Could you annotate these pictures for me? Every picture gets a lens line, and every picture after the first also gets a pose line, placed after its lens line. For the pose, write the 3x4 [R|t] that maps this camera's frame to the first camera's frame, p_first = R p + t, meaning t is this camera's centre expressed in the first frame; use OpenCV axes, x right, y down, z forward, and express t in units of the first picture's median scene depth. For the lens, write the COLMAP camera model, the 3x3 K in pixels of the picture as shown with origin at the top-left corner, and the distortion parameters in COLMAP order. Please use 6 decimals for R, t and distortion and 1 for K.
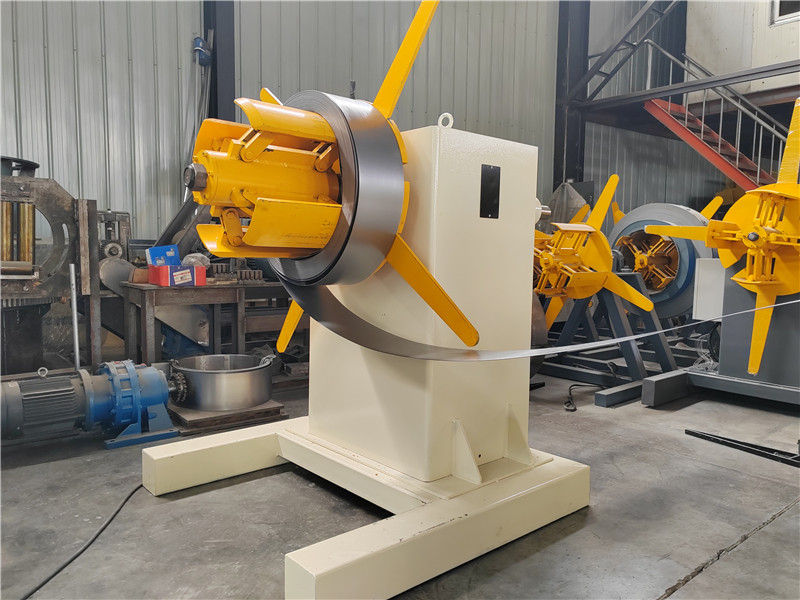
lens RADIAL K [[615.8, 0, 397.8], [0, 615.8, 300.3], [0, 0, 1]] dist [-0.001813, 0.005528]
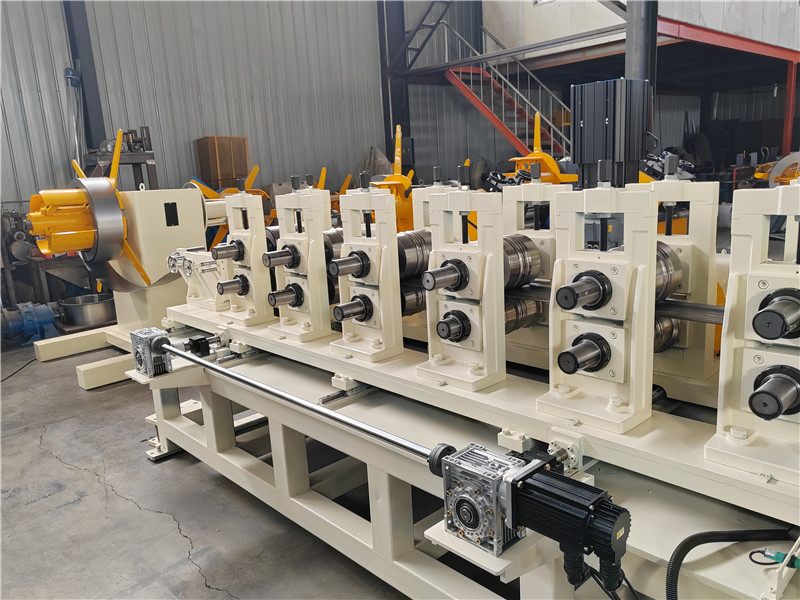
lens RADIAL K [[615.8, 0, 402.1], [0, 615.8, 300.8], [0, 0, 1]] dist [-0.001813, 0.005528]
pose [[0.995582, -0.080769, 0.047877, 0.543018], [0.073894, 0.988599, 0.131192, -0.061303], [-0.057928, -0.127074, 0.990200, -0.829108]]
